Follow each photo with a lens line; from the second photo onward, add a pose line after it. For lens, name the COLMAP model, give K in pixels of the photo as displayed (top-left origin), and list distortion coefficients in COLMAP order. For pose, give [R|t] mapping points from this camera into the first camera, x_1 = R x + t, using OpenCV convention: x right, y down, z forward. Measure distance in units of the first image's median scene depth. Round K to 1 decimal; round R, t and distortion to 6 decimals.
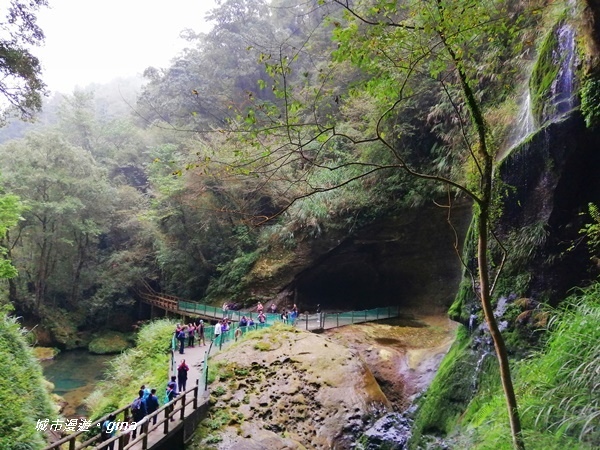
lens RADIAL K [[446.1, 0, 305.8], [0, 446.1, 222.7], [0, 0, 1]] dist [0.052678, -0.071759]
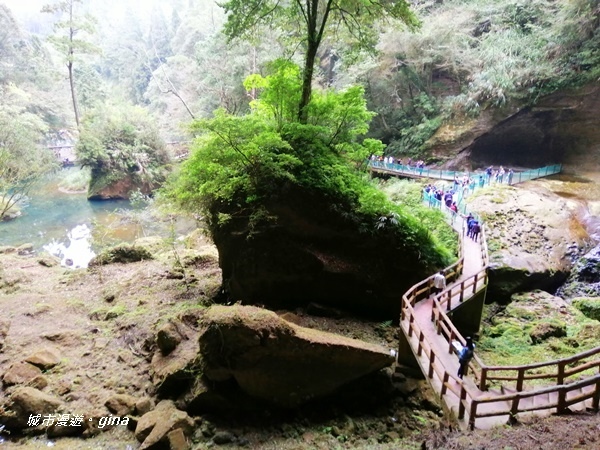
lens RADIAL K [[450.0, 0, 300.0], [0, 450.0, 225.0], [0, 0, 1]] dist [0.078262, -0.119230]
pose [[0.987939, 0.021187, -0.153385, -0.337662], [0.033462, 0.937973, 0.345089, -0.116726], [0.151182, -0.346060, 0.925952, -0.316337]]
